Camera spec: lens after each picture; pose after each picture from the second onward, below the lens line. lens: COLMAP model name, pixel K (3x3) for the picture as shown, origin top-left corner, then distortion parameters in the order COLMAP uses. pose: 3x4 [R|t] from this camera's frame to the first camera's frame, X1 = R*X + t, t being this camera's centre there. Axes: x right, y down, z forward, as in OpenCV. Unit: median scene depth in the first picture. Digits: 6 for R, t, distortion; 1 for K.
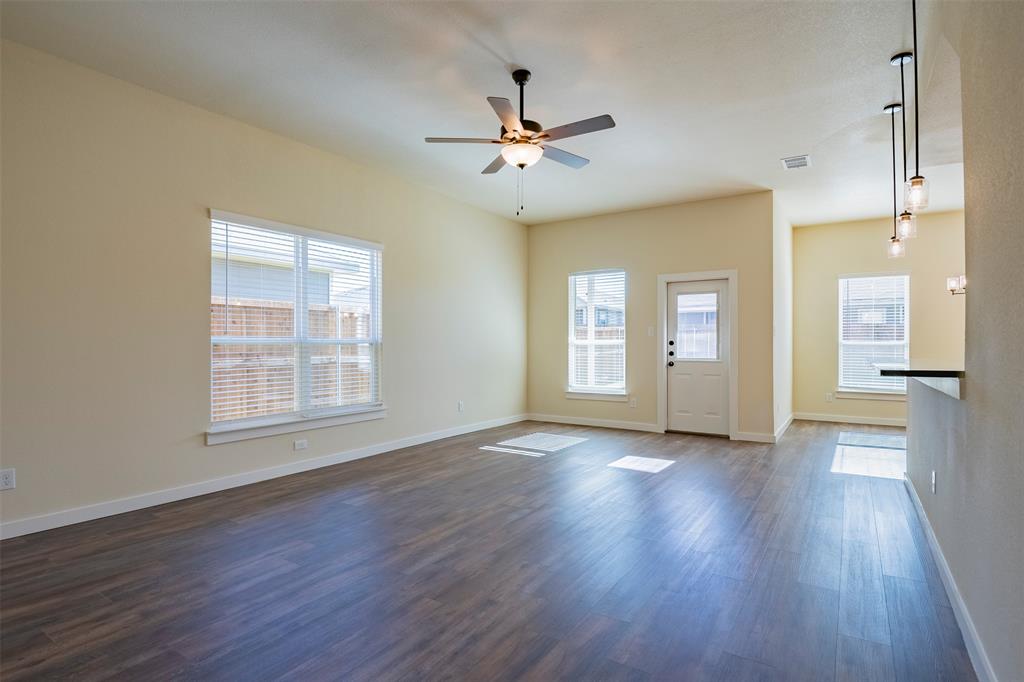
lens RADIAL K [[525.9, 0, 508.0], [0, 525.9, 338.2], [0, 0, 1]] dist [0.014611, -0.026667]
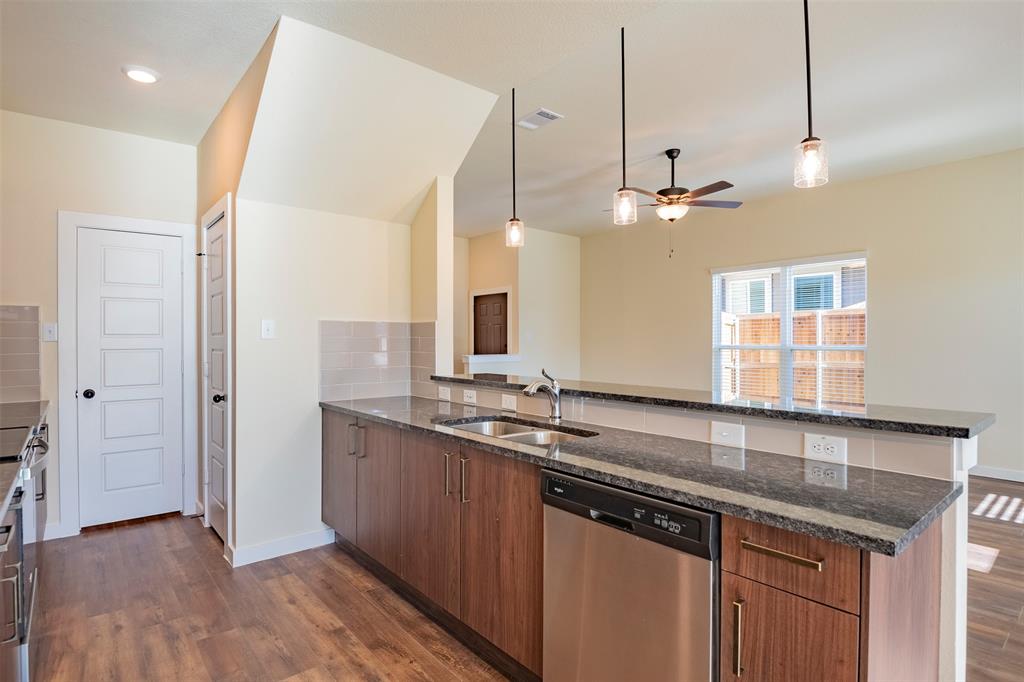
lens RADIAL K [[525.9, 0, 508.0], [0, 525.9, 338.2], [0, 0, 1]] dist [0.014611, -0.026667]
pose [[-0.275238, -0.007011, -0.961351, 1.267152], [0.009191, 0.999909, -0.009924, -0.013425], [0.961332, -0.011568, -0.275149, 0.851250]]
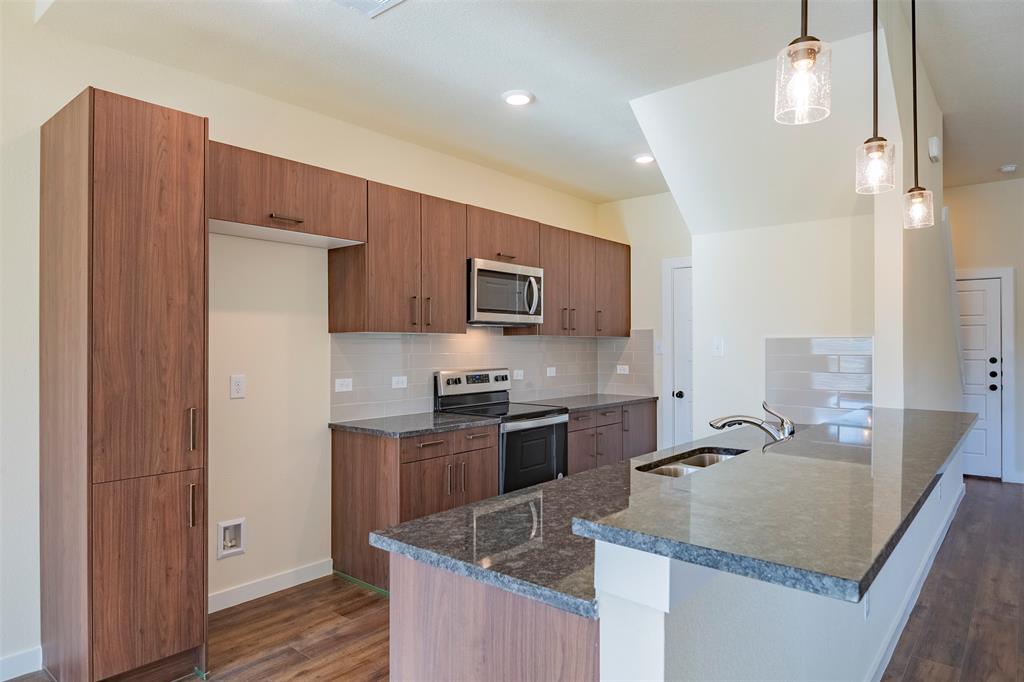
lens RADIAL K [[624.6, 0, 514.9], [0, 624.6, 339.1], [0, 0, 1]] dist [-0.005577, -0.002643]
pose [[-0.995393, -0.001973, 0.095859, 0.865767], [-0.003746, 0.999825, -0.018324, -0.030031], [-0.095806, -0.018598, -0.995226, 1.318086]]
